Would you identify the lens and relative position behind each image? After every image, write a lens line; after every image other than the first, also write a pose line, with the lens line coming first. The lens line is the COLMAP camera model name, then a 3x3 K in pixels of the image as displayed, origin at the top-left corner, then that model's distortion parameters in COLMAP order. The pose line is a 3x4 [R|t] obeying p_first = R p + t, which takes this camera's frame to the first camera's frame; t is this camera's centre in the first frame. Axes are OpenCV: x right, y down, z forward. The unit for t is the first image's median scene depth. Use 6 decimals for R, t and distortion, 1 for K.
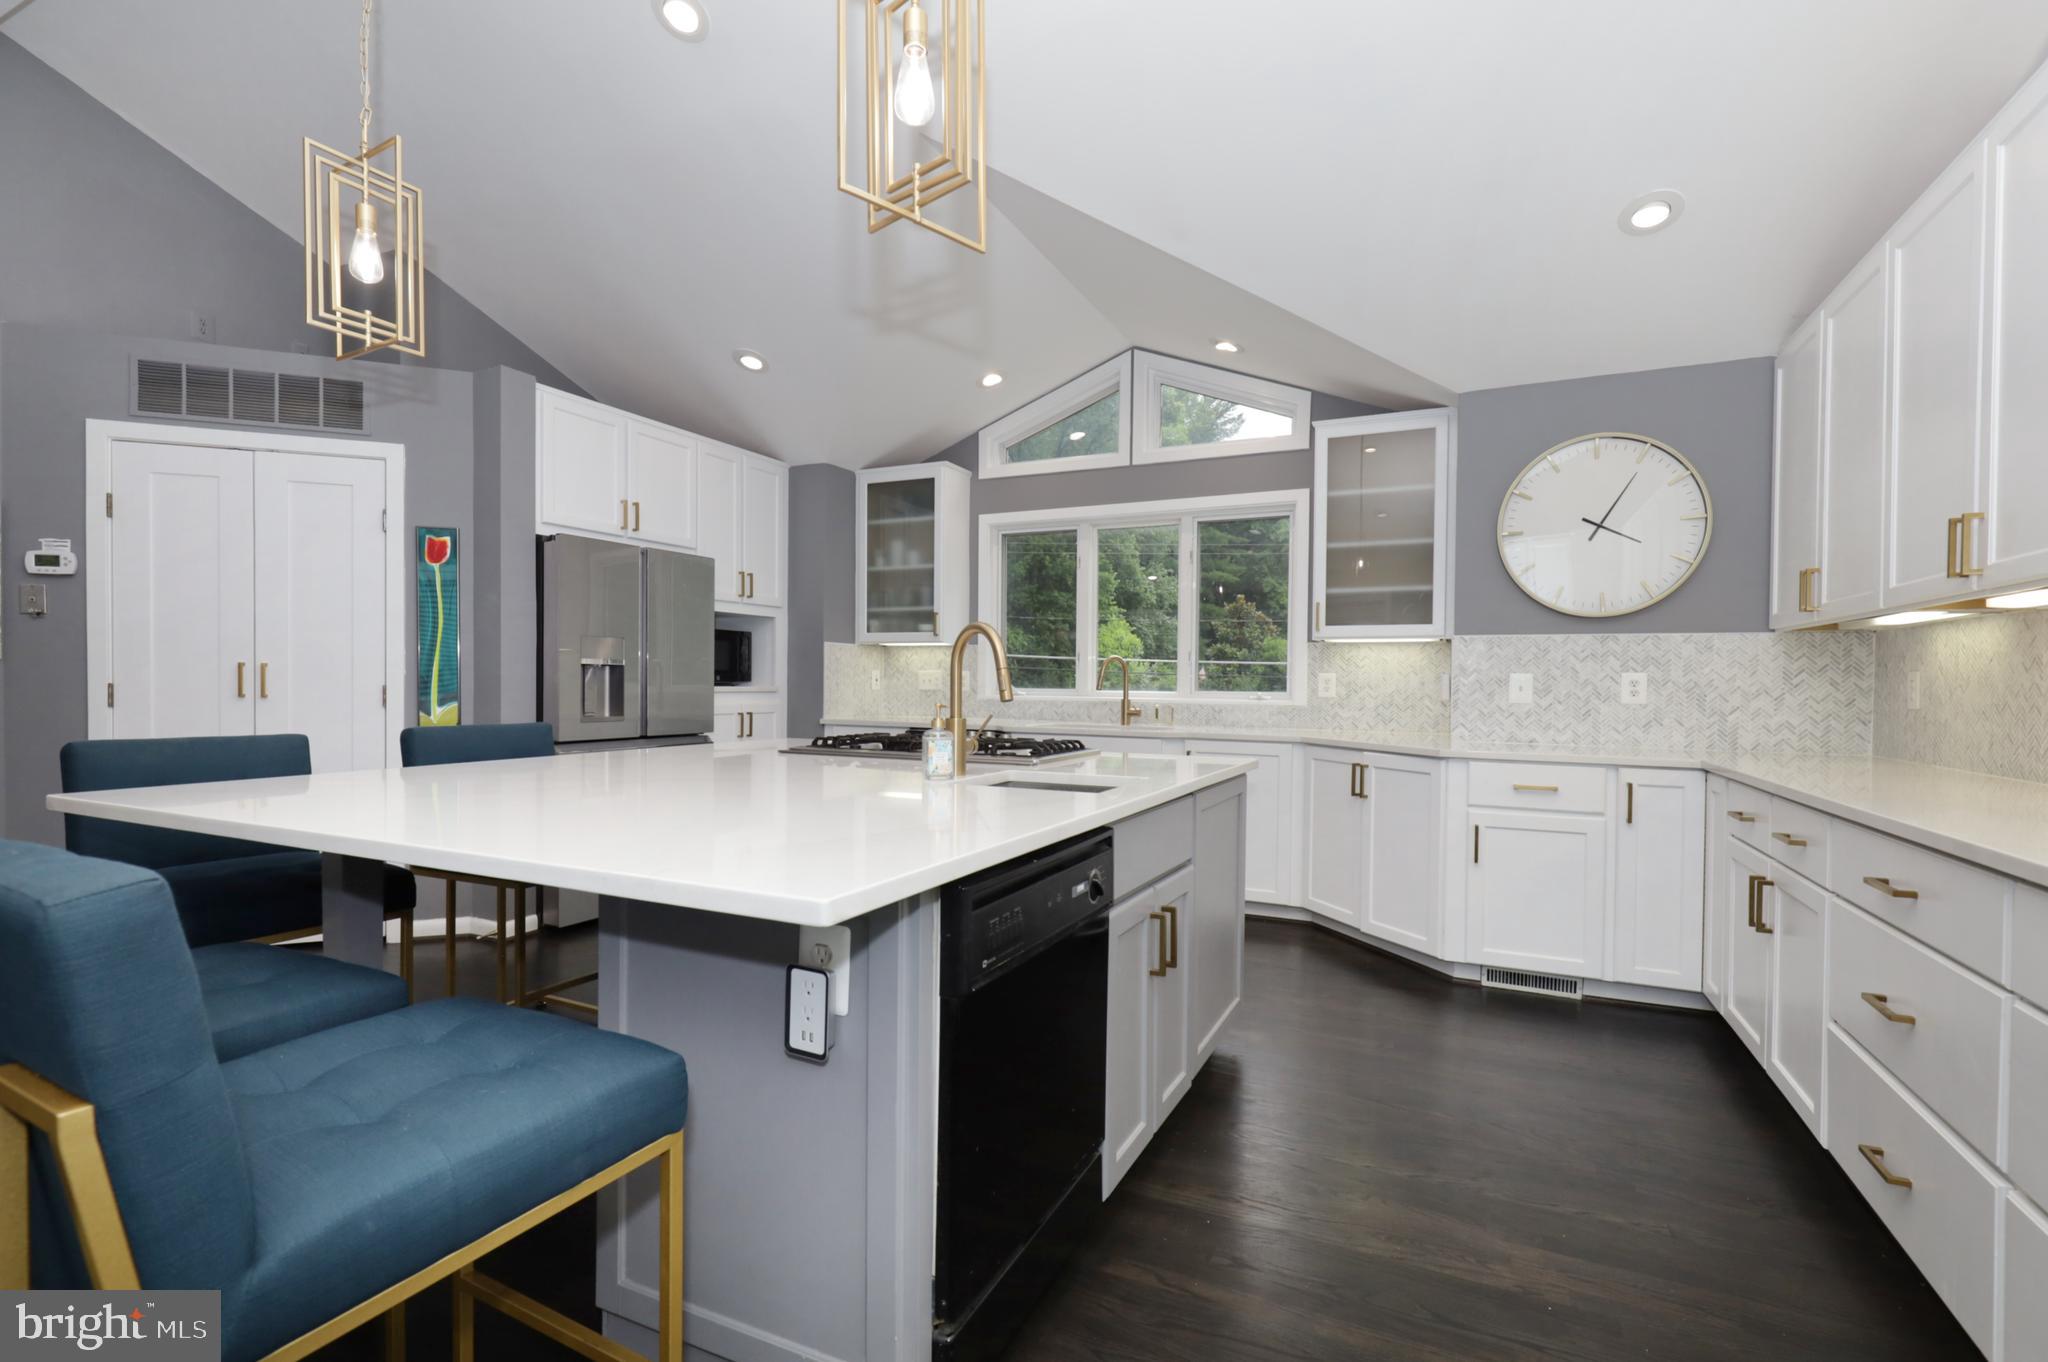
lens RADIAL K [[939.7, 0, 1022.0], [0, 939.7, 693.2], [0, 0, 1]] dist [0.001815, -0.000243]
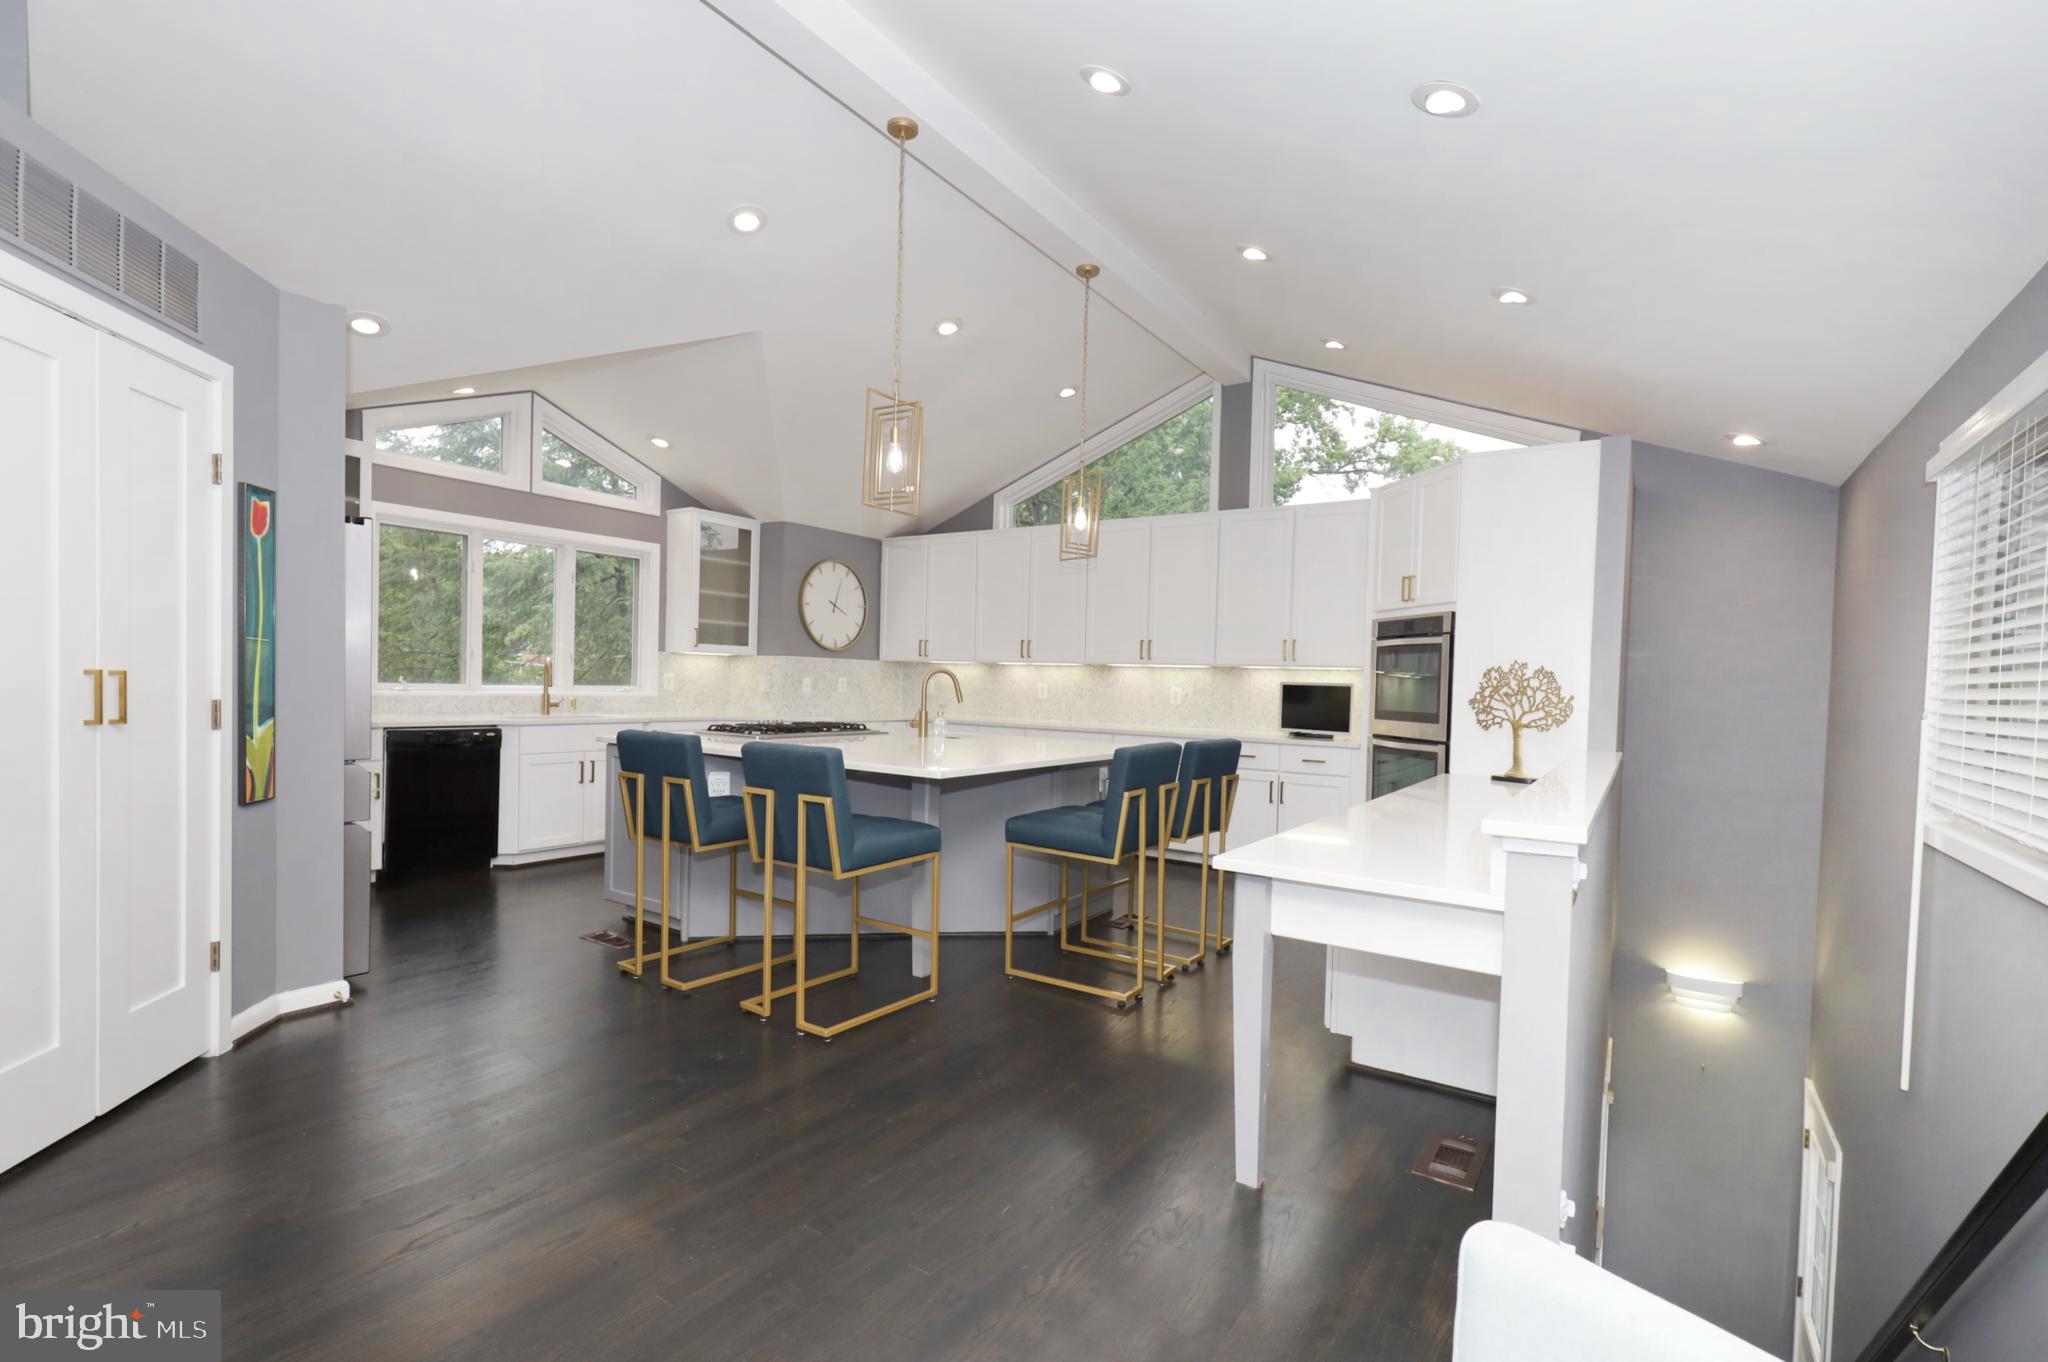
lens RADIAL K [[939.7, 0, 993.8], [0, 939.7, 704.7], [0, 0, 1]] dist [0.001815, -0.000243]
pose [[0.175620, -0.032241, 0.983930, -1.071954], [-0.011683, 0.999325, 0.034830, -0.030539], [-0.984389, -0.017612, 0.175125, 0.244055]]
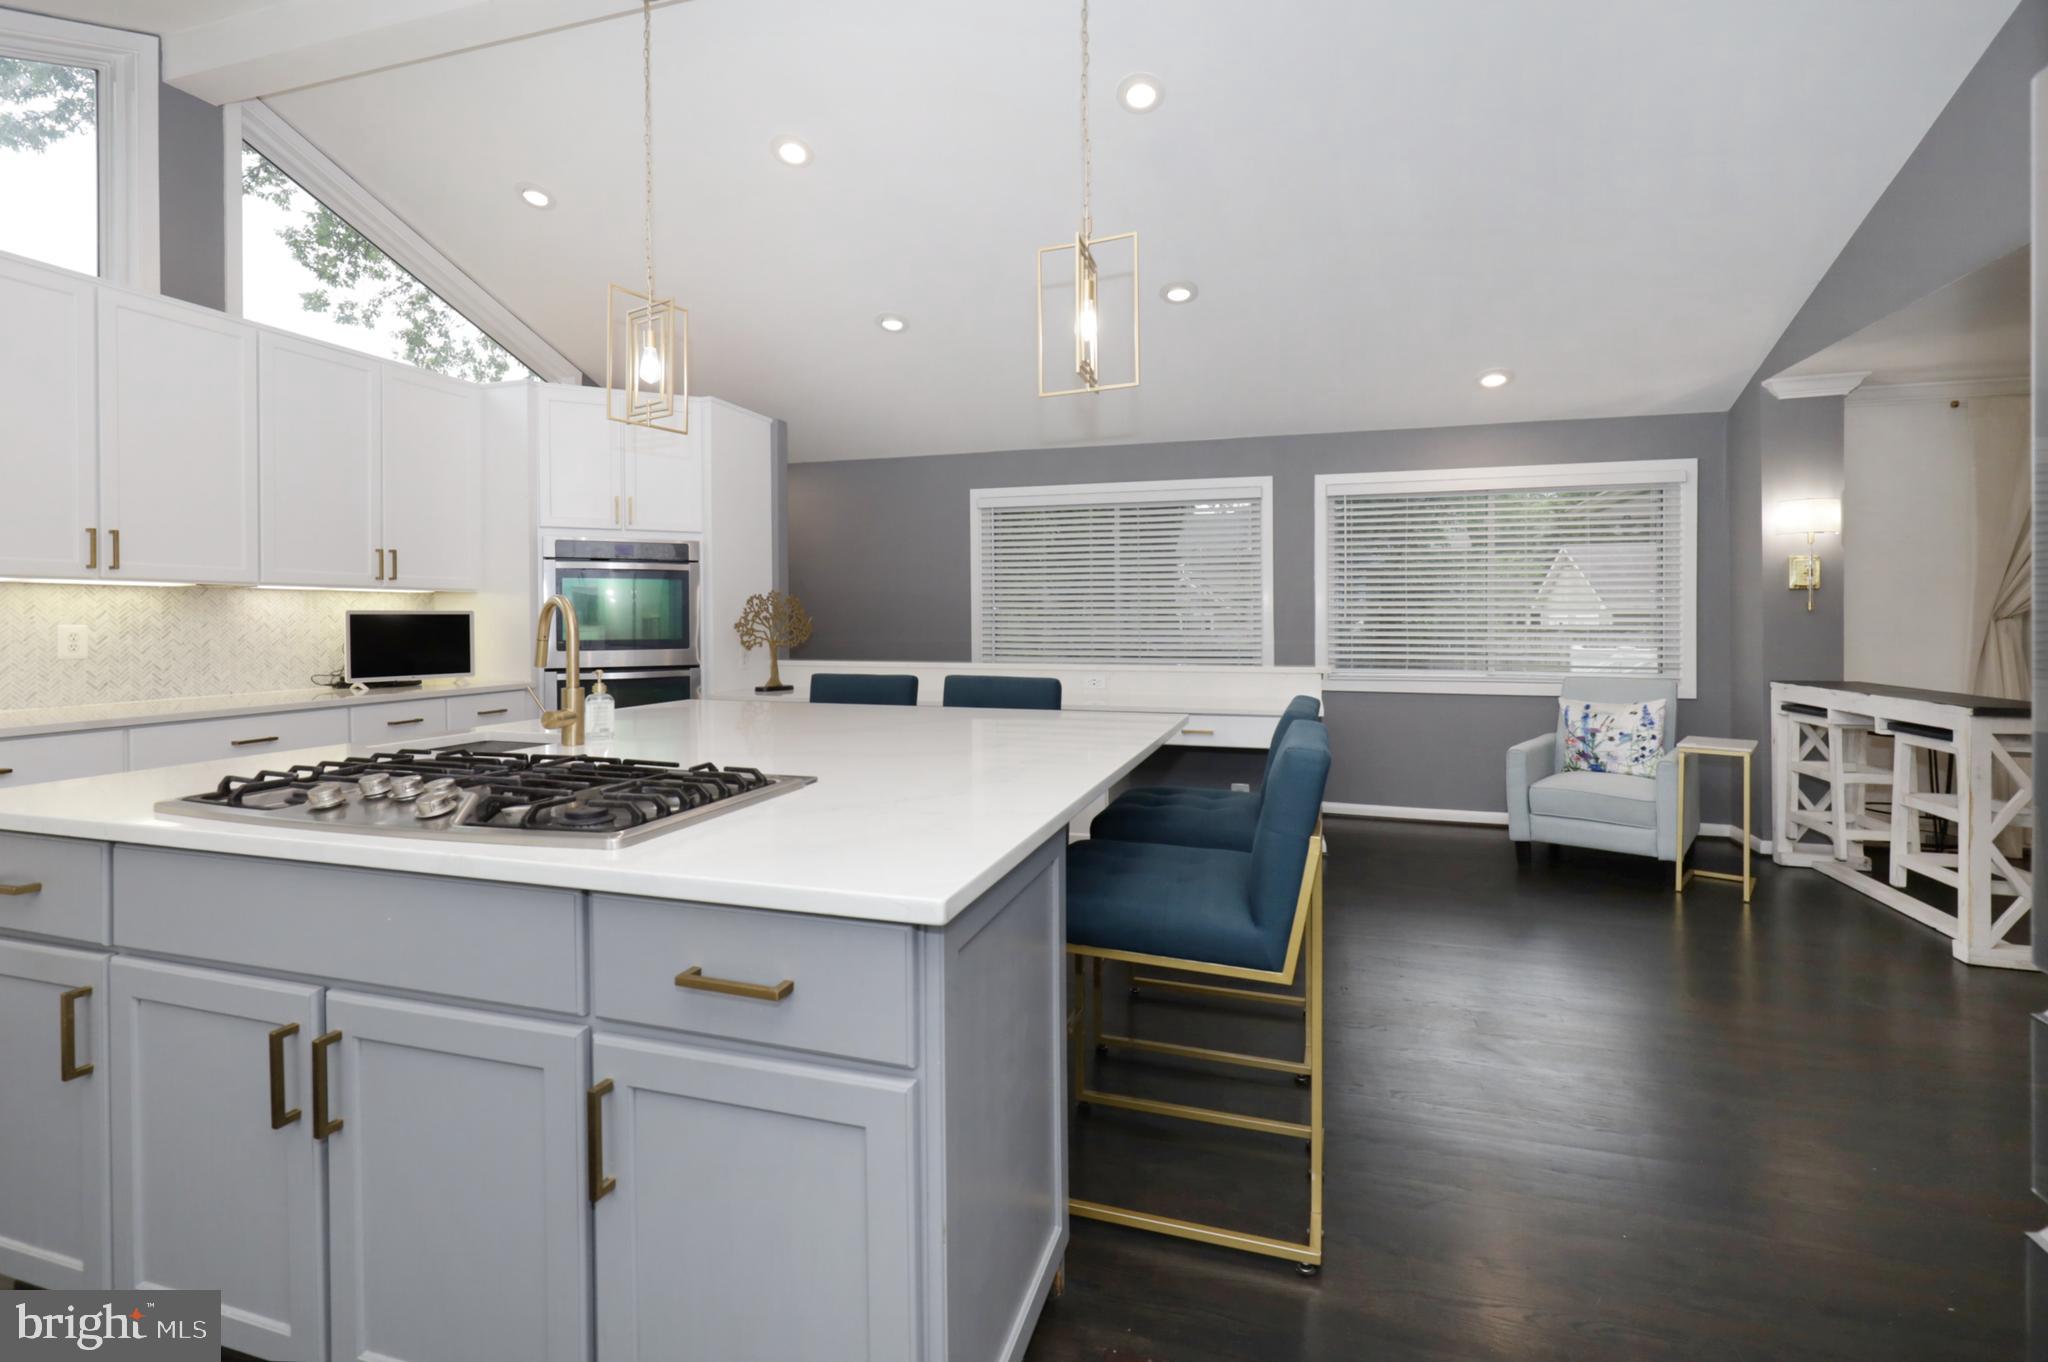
lens RADIAL K [[939.7, 0, 995.7], [0, 939.7, 618.0], [0, 0, 1]] dist [0.001815, -0.000243]
pose [[-0.992224, -0.007403, -0.124245, -0.233139], [-0.009140, 0.999868, 0.013414, -0.031532], [0.124129, 0.014446, -0.992161, 1.000351]]
